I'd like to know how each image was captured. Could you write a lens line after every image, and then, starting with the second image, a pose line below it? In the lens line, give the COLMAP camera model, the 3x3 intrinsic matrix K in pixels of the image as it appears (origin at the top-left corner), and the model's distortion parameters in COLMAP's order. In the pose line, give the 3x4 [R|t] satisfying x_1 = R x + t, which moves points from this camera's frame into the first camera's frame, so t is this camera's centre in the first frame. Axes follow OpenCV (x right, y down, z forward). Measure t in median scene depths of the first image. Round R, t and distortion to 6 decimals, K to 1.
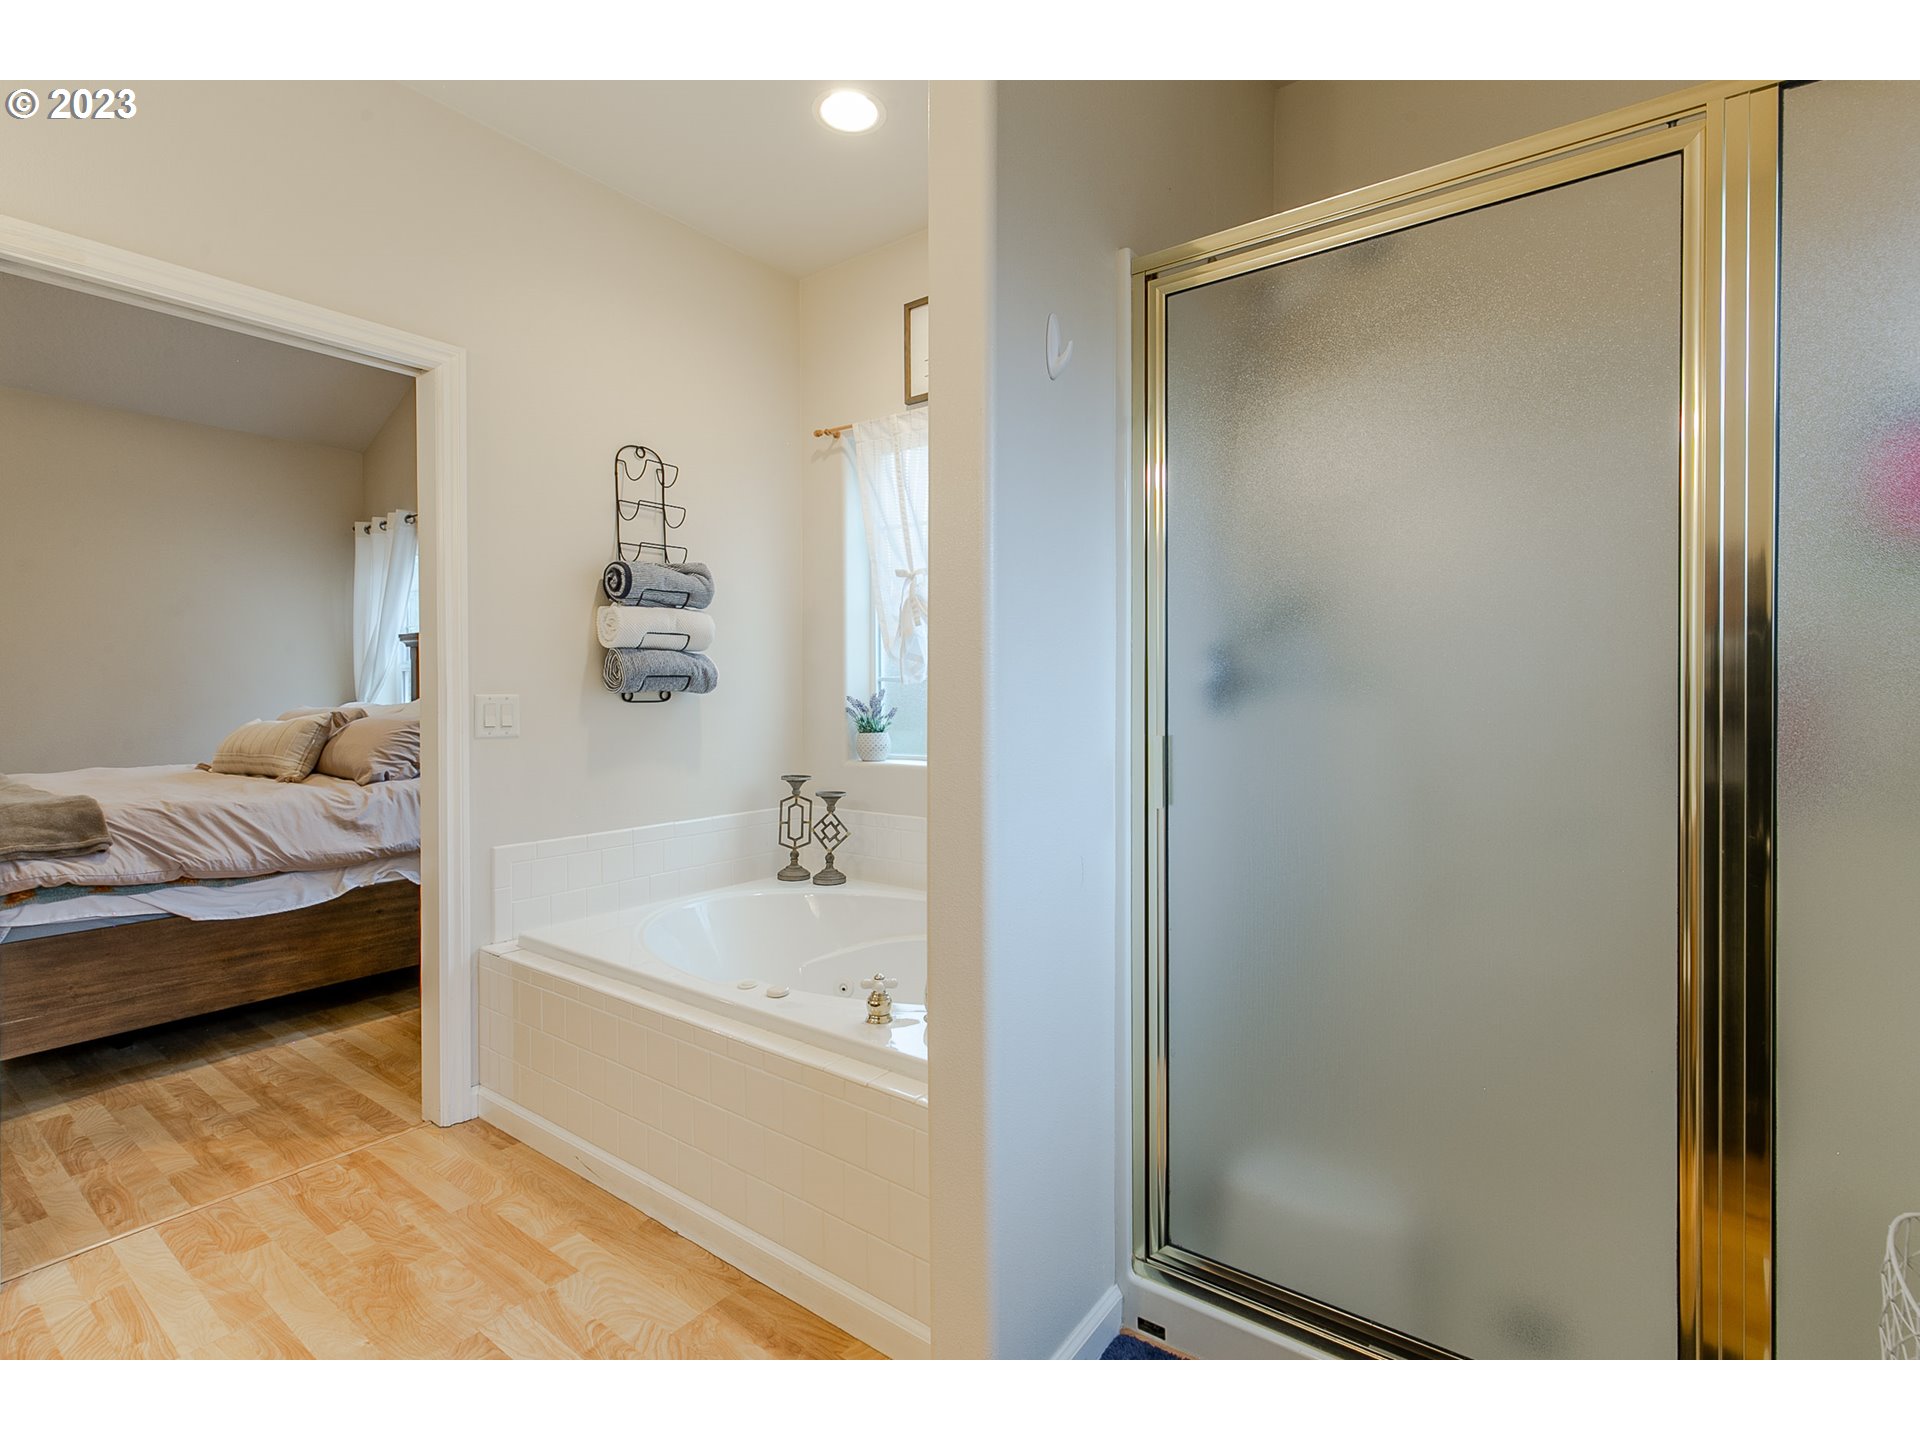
lens RADIAL K [[865.4, 0, 964.4], [0, 865.4, 705.3], [0, 0, 1]] dist [-0.002806, -0.000046]
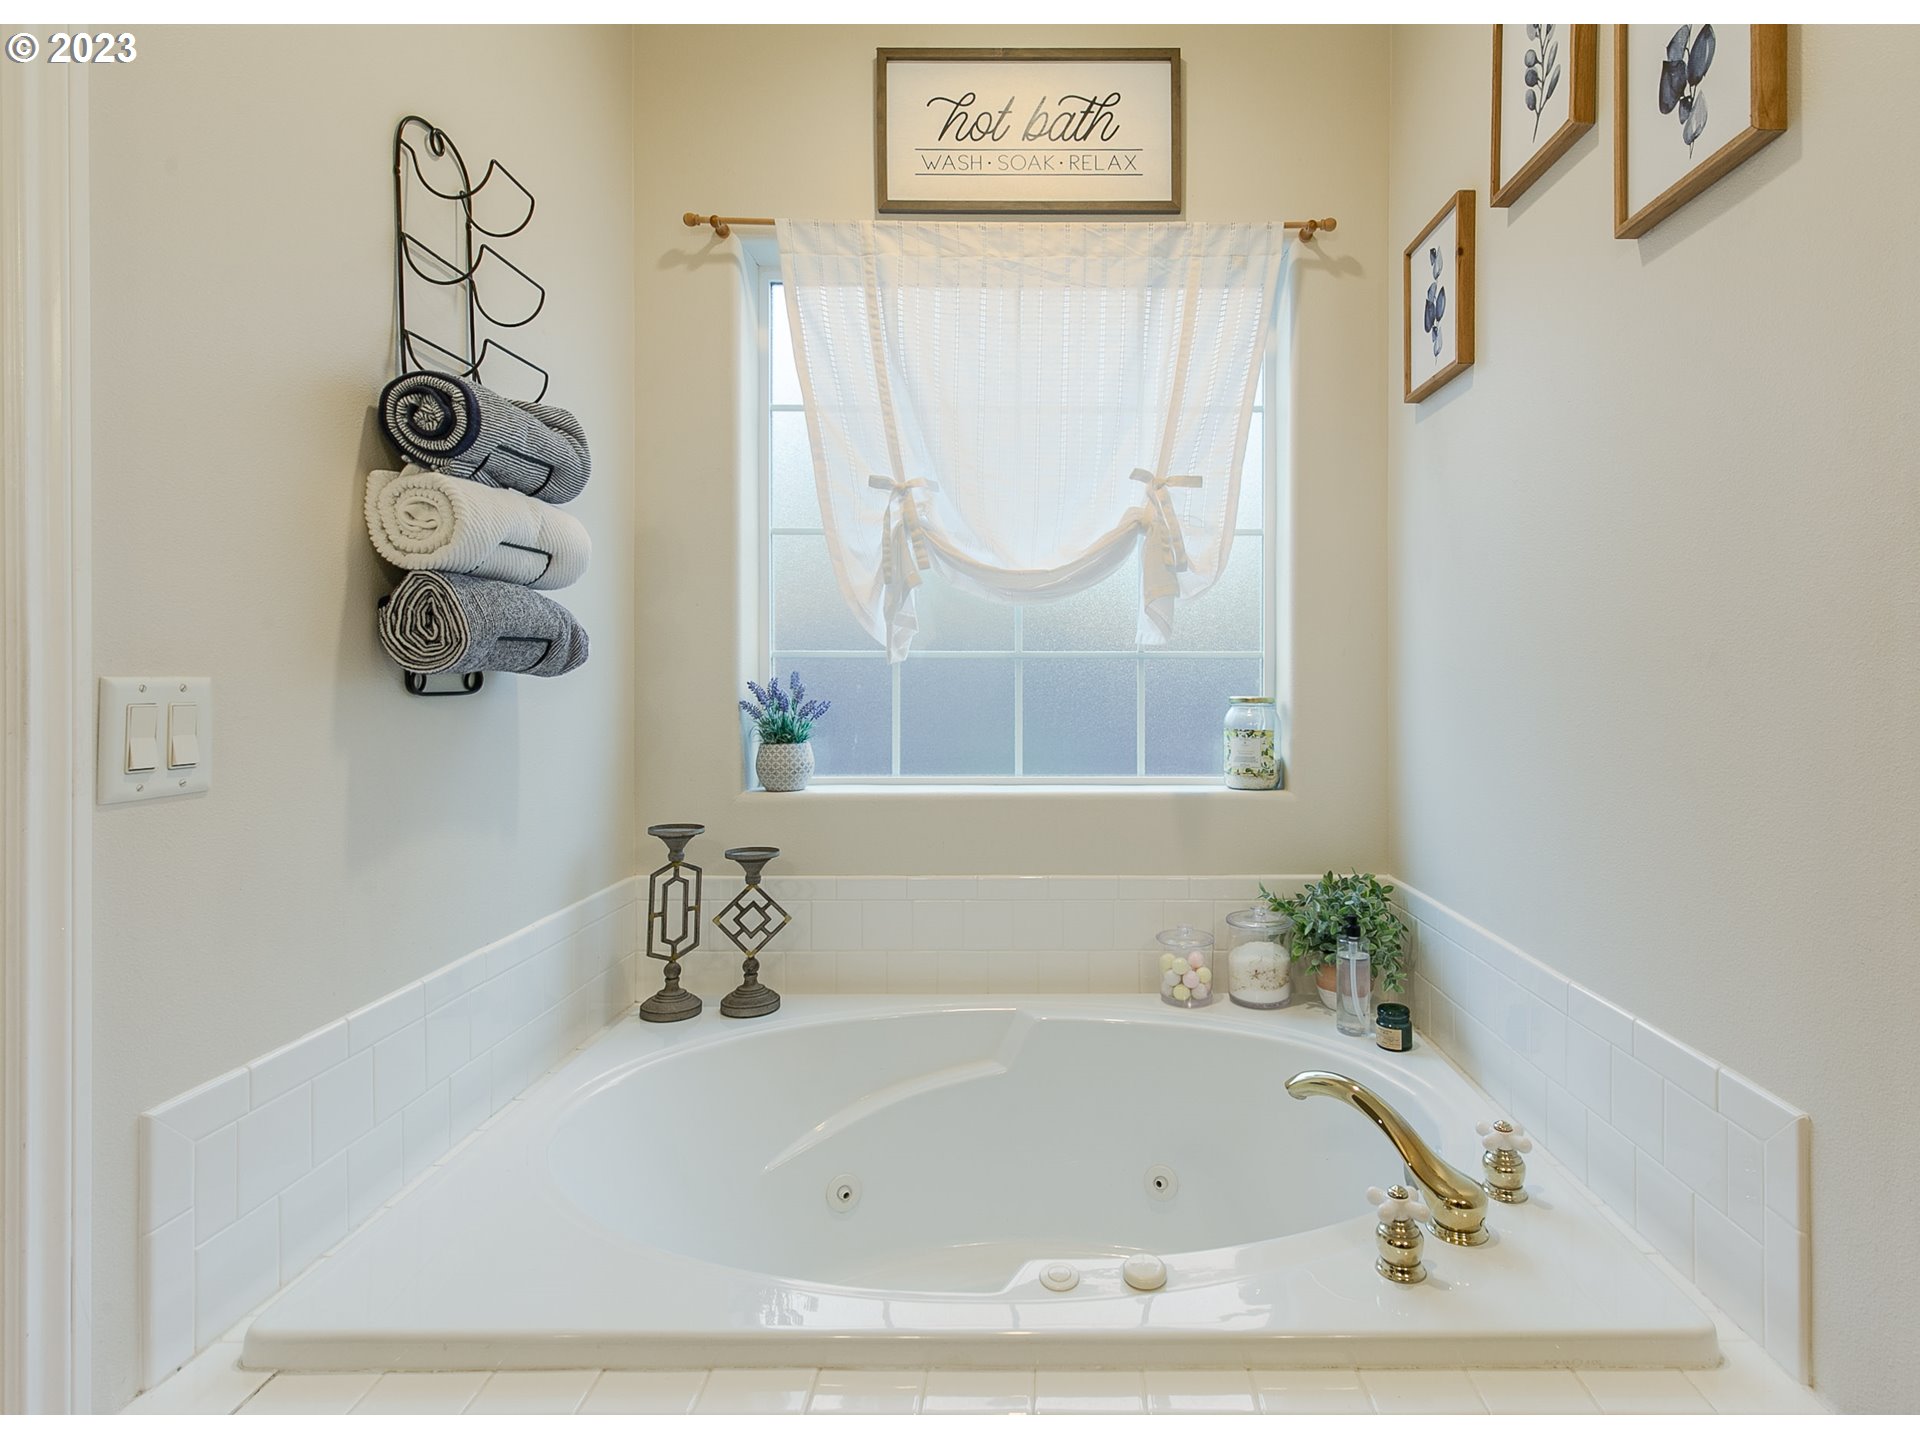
lens RADIAL K [[978.5, 0, 985.2], [0, 978.5, 681.6], [0, 0, 1]] dist [0.003552, -0.000096]
pose [[0.803060, 0.001964, 0.595895, -0.416325], [0.003929, 0.999955, -0.008590, -0.004643], [-0.595886, 0.009239, 0.803016, 0.389237]]
